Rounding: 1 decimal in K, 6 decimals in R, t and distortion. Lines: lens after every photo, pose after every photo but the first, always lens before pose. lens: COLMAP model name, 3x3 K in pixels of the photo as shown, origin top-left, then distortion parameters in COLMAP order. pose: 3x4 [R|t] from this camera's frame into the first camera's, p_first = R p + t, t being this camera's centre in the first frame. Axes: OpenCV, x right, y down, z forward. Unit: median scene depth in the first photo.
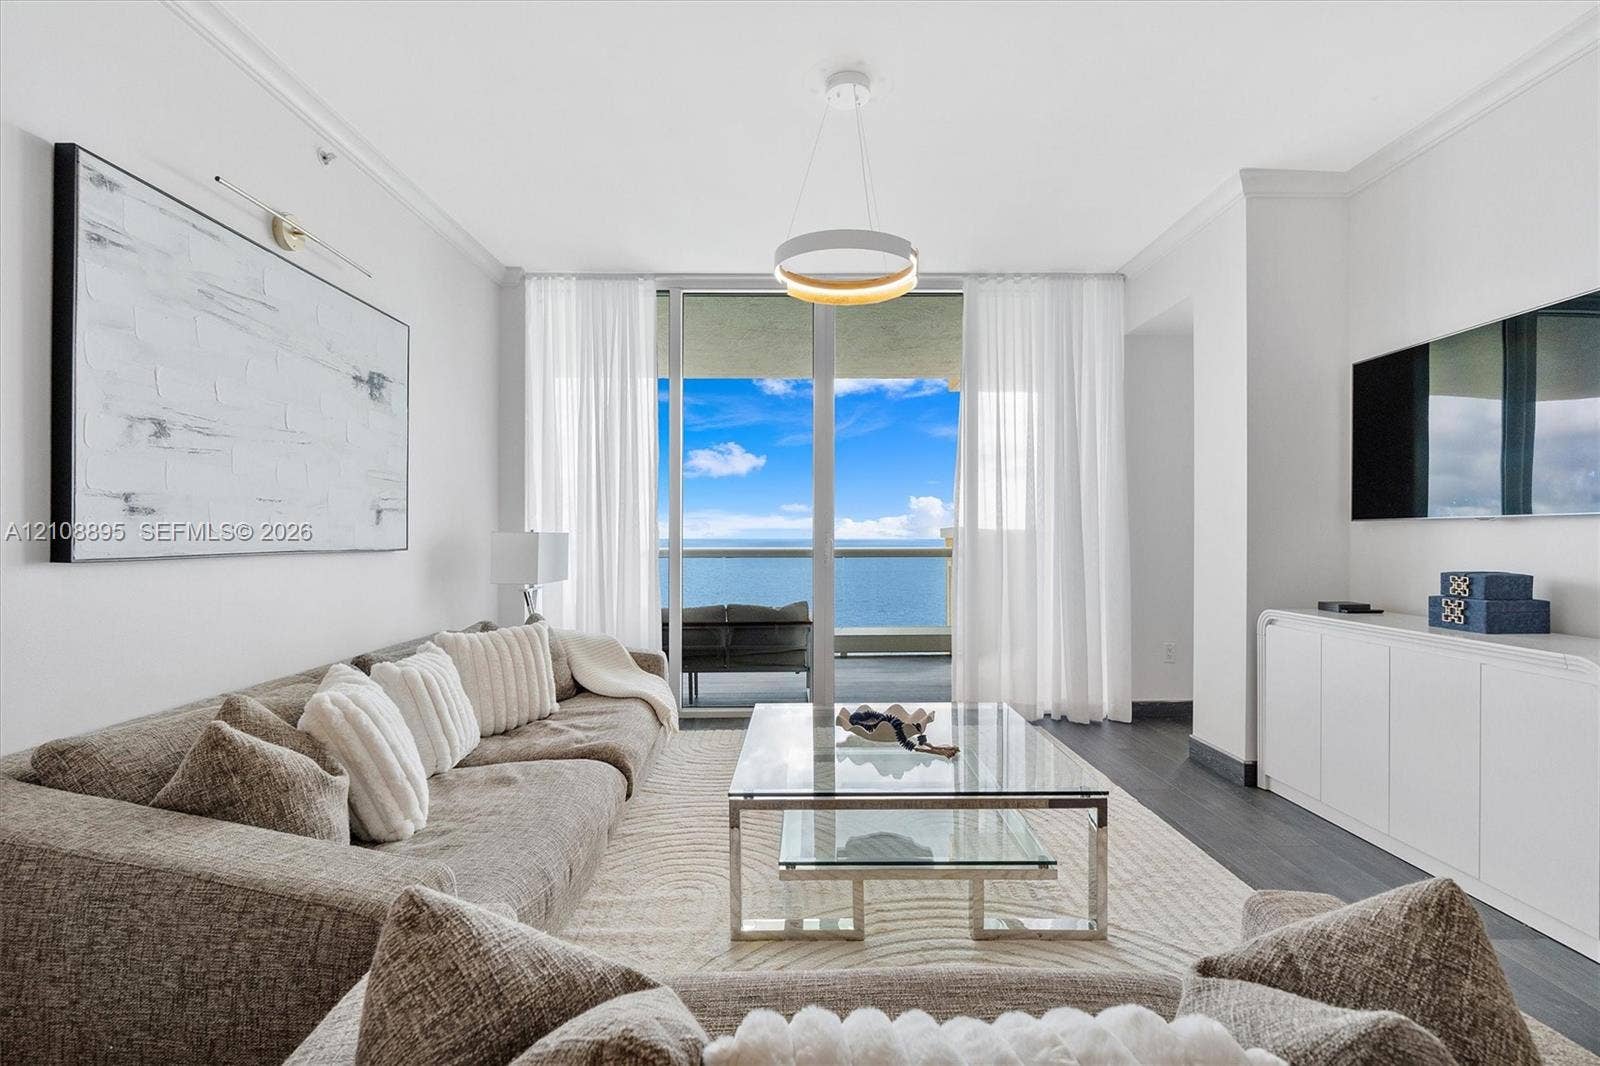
lens RADIAL K [[730.5, 0, 809.8], [0, 730.5, 531.5], [0, 0, 1]] dist [-0.003161, 0.001187]
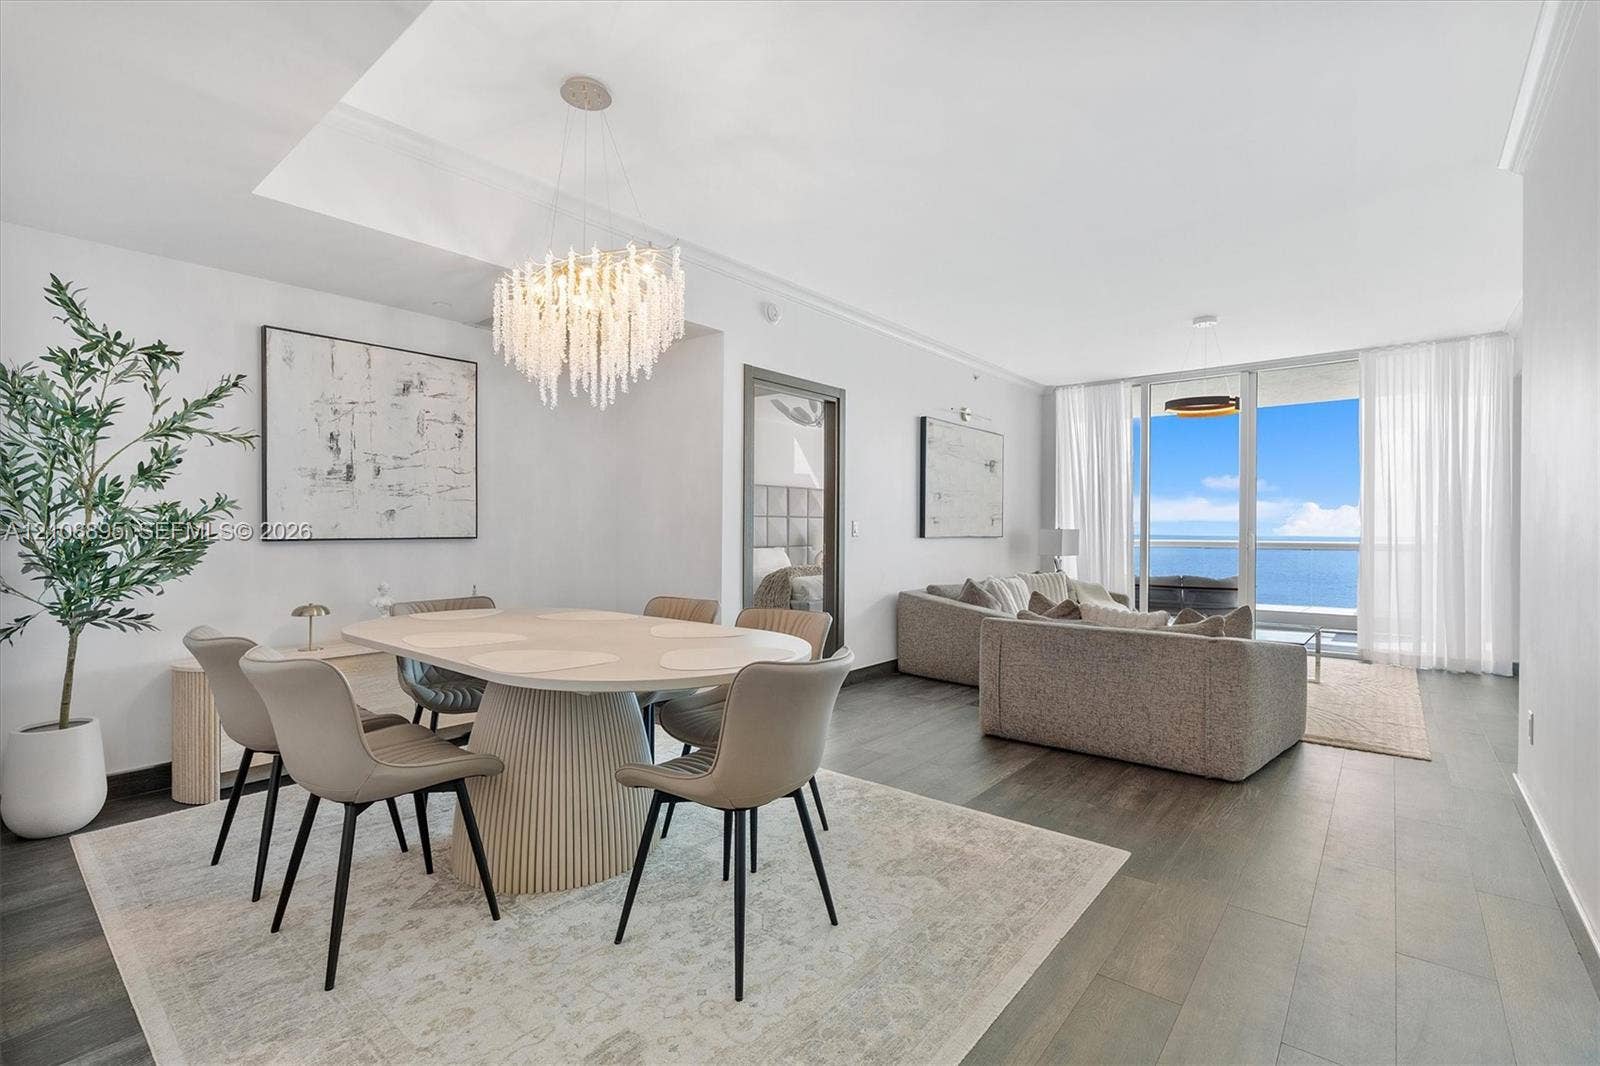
lens RADIAL K [[730.5, 0, 805.2], [0, 730.5, 525.8], [0, 0, 1]] dist [-0.003161, 0.001187]
pose [[0.764959, 0.004148, -0.644066, 0.388796], [-0.002965, 0.999991, 0.002918, -0.011909], [0.644073, -0.000323, 0.764964, -1.006855]]
